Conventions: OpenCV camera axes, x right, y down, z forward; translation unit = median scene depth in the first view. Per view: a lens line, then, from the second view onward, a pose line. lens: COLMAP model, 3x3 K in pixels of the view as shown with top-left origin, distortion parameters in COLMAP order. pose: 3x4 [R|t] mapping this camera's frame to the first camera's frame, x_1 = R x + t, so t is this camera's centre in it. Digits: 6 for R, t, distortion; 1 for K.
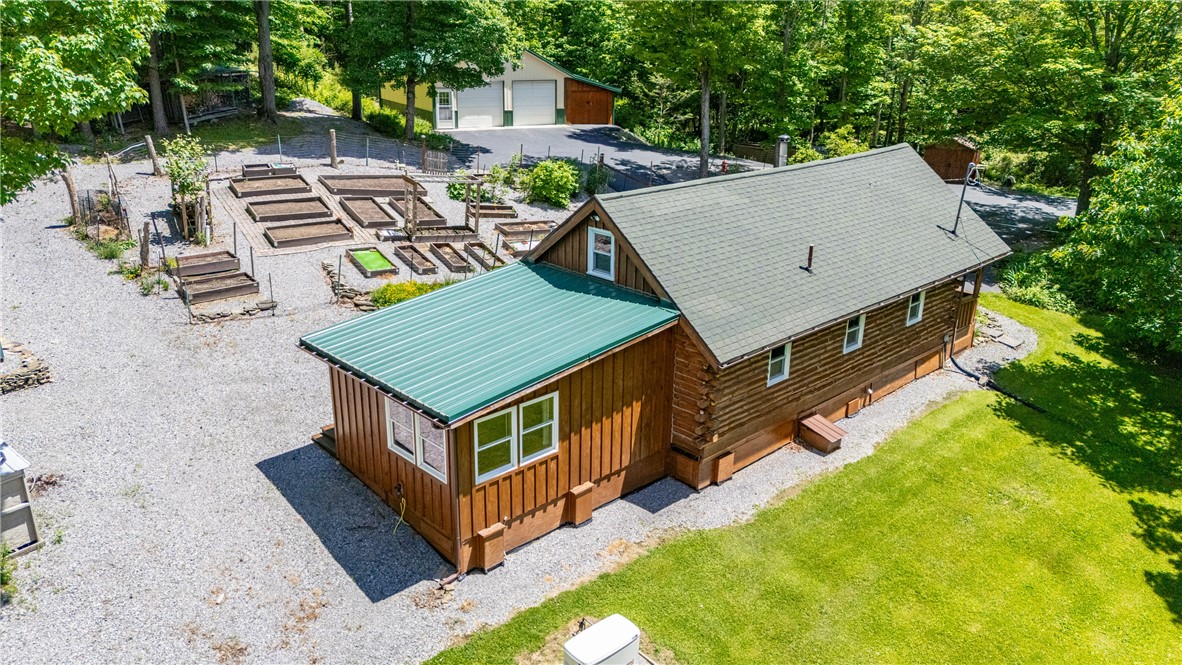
lens RADIAL K [[838.4, 0, 592.4], [0, 838.4, 333.4], [0, 0, 1]] dist [0.010144, -0.003724]
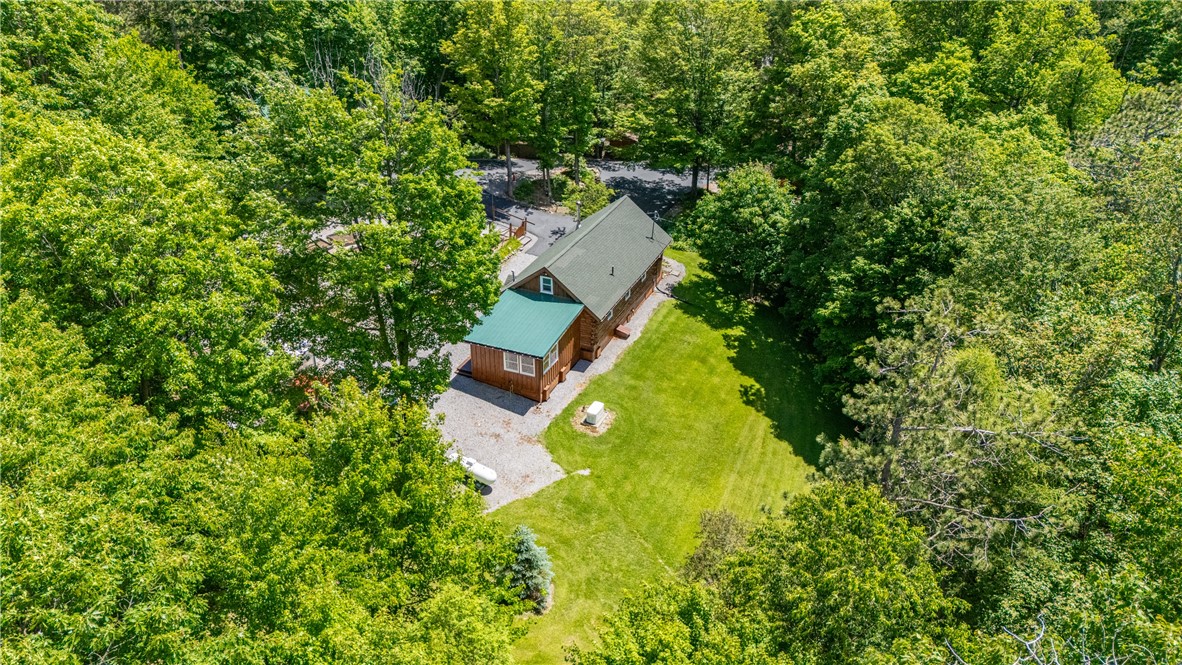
lens RADIAL K [[838.4, 0, 590.4], [0, 838.4, 332.5], [0, 0, 1]] dist [0.010144, -0.003724]
pose [[0.911728, -0.196732, 0.360622, -0.865644], [0.132977, 0.971940, 0.194034, -0.451786], [-0.388676, -0.128952, 0.912306, -1.548568]]
